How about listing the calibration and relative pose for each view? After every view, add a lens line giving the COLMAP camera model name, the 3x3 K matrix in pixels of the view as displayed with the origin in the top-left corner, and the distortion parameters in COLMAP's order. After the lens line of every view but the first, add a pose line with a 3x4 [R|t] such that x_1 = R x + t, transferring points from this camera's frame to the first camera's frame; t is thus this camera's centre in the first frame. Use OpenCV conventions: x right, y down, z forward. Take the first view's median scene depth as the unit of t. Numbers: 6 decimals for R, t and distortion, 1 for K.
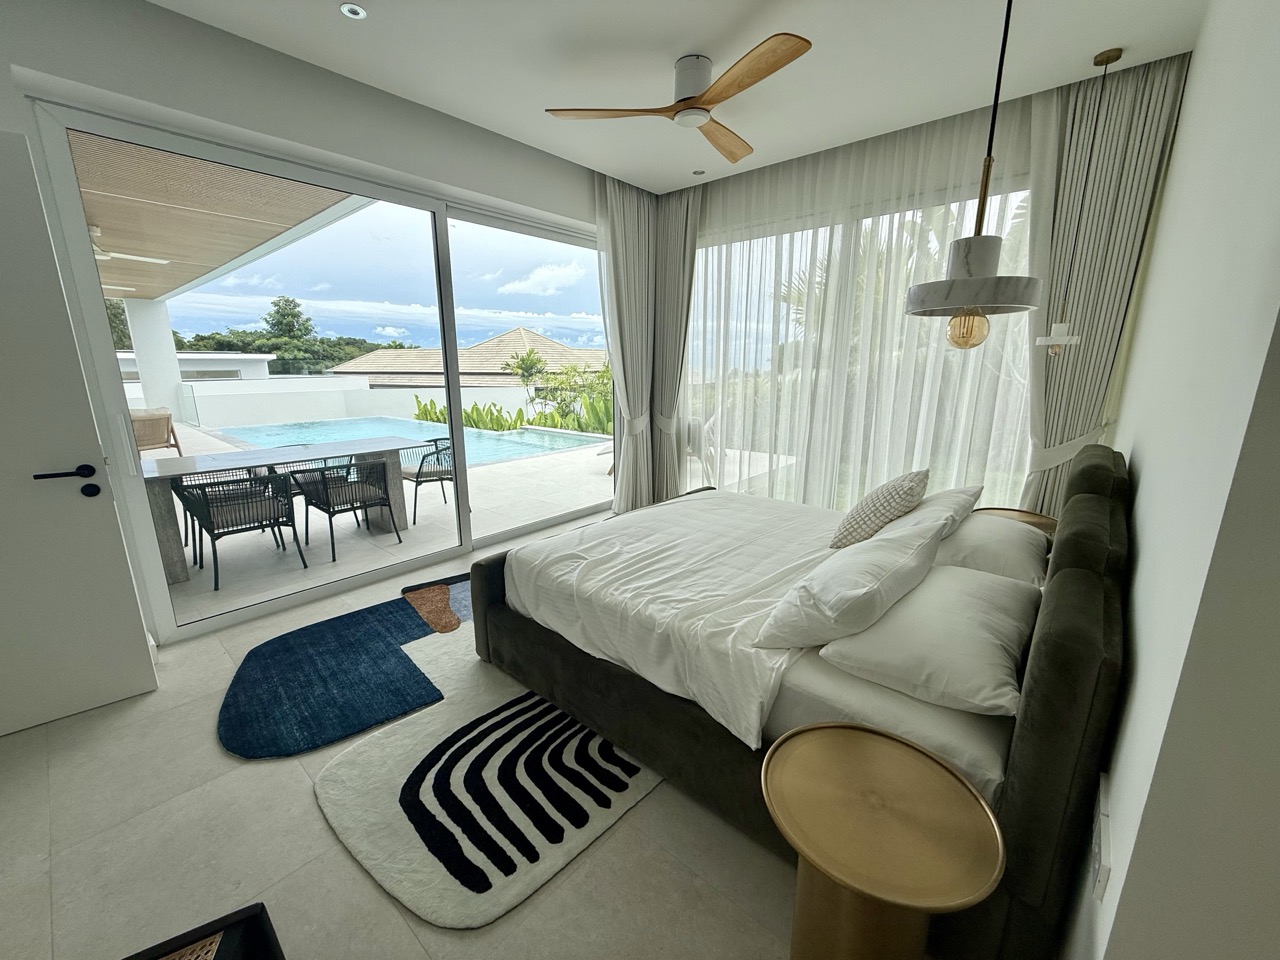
lens RADIAL K [[511.4, 0, 640.0], [0, 511.4, 480.0], [0, 0, 1]] dist [-0.001949, -0.000200]
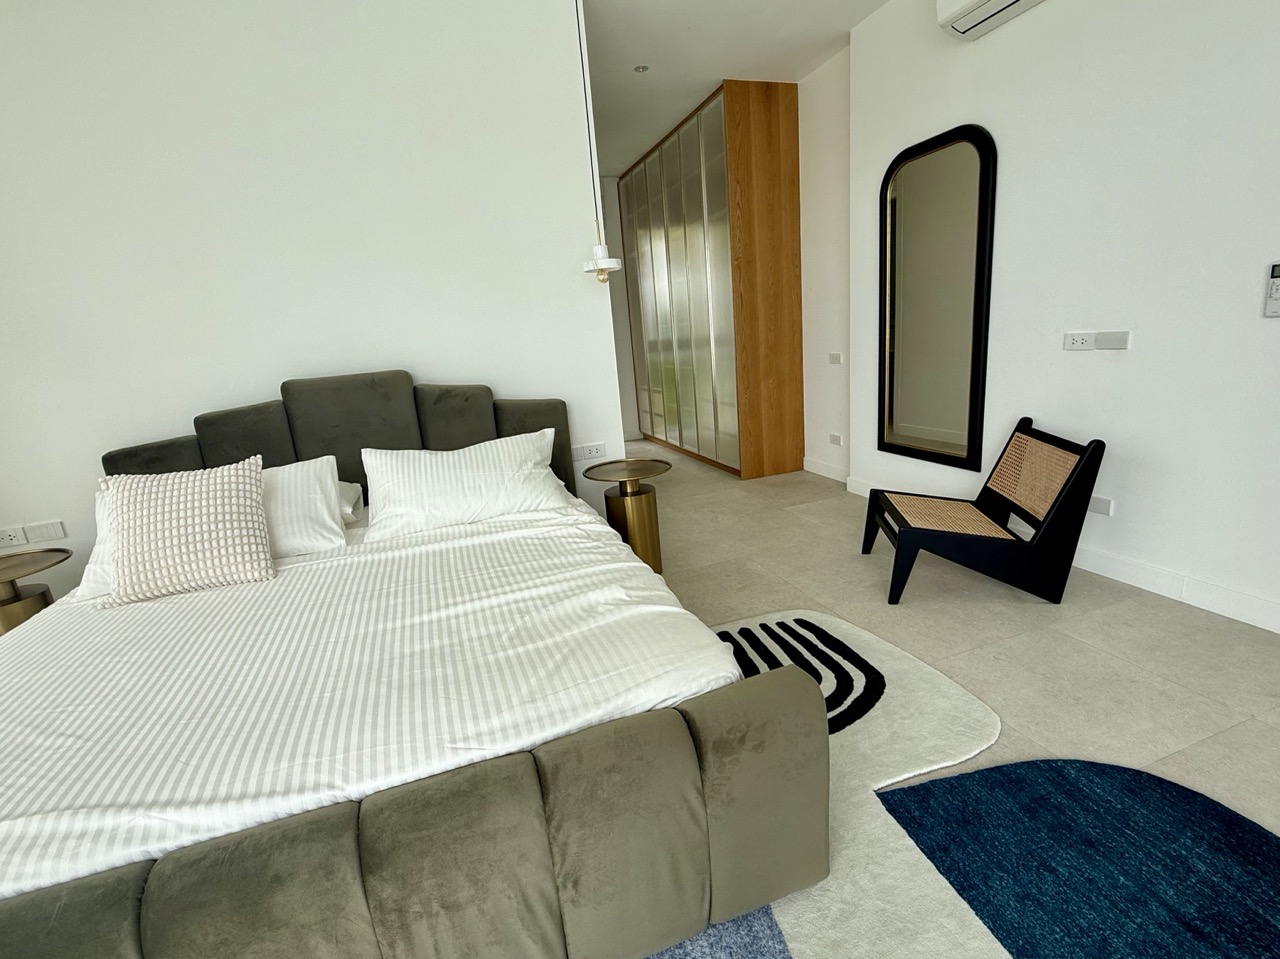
lens RADIAL K [[586.2, 0, 640.0], [0, 586.2, 479.5], [0, 0, 1]] dist [-0.002432, -0.000283]
pose [[-0.866214, -0.047080, 0.497450, -0.538724], [0.194167, 0.885598, 0.421919, -0.274254], [-0.460405, 0.462060, -0.757976, 1.697025]]
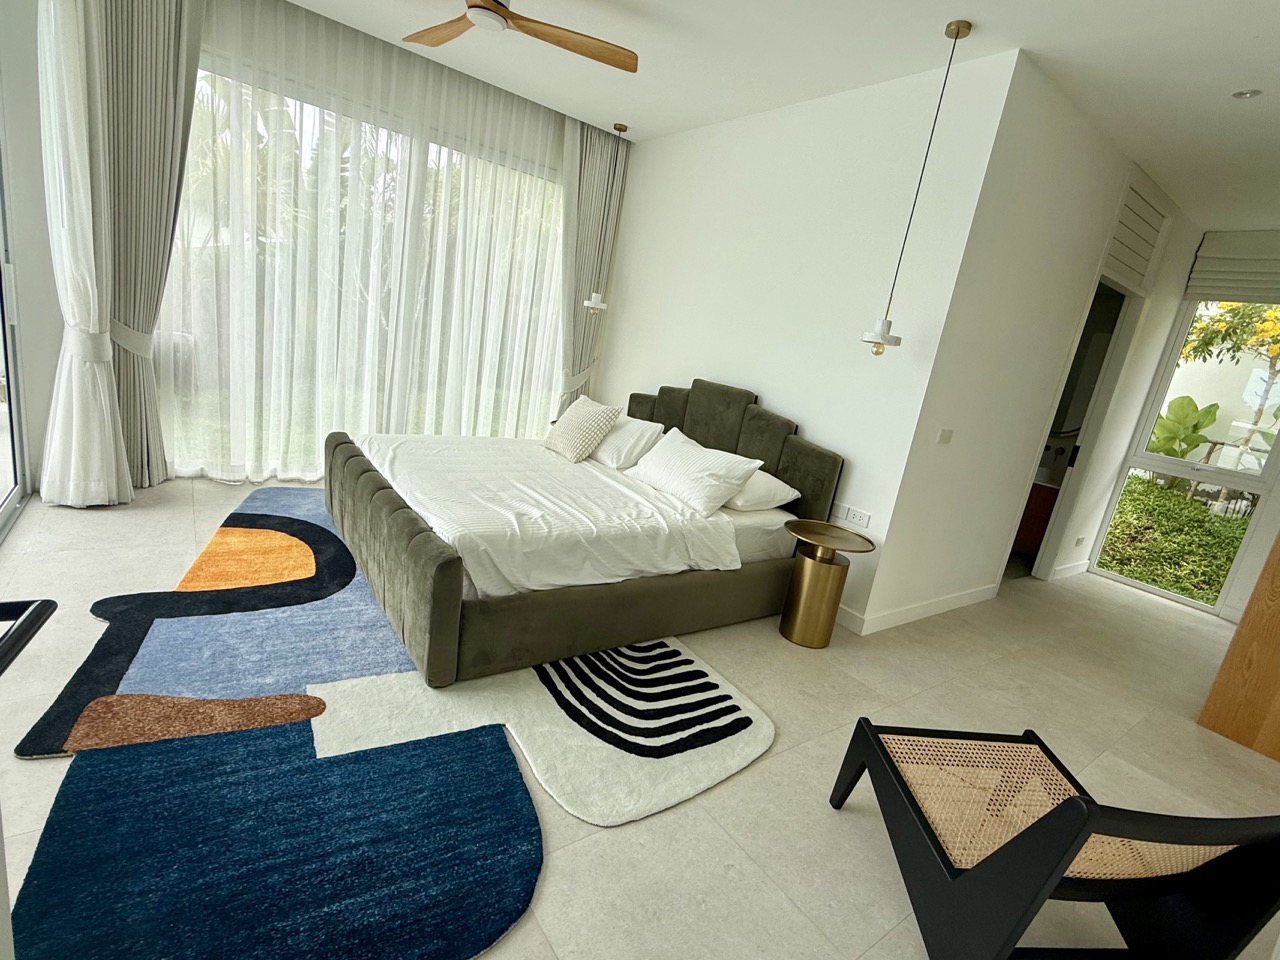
lens RADIAL K [[603.3, 0, 640.0], [0, 603.3, 480.0], [0, 0, 1]] dist [-0.001424, 0.000099]
pose [[0.219853, -0.191127, 0.956627, -1.328261], [0.058103, 0.981444, 0.182733, -0.115640], [-0.973801, 0.015408, 0.226879, 0.662953]]
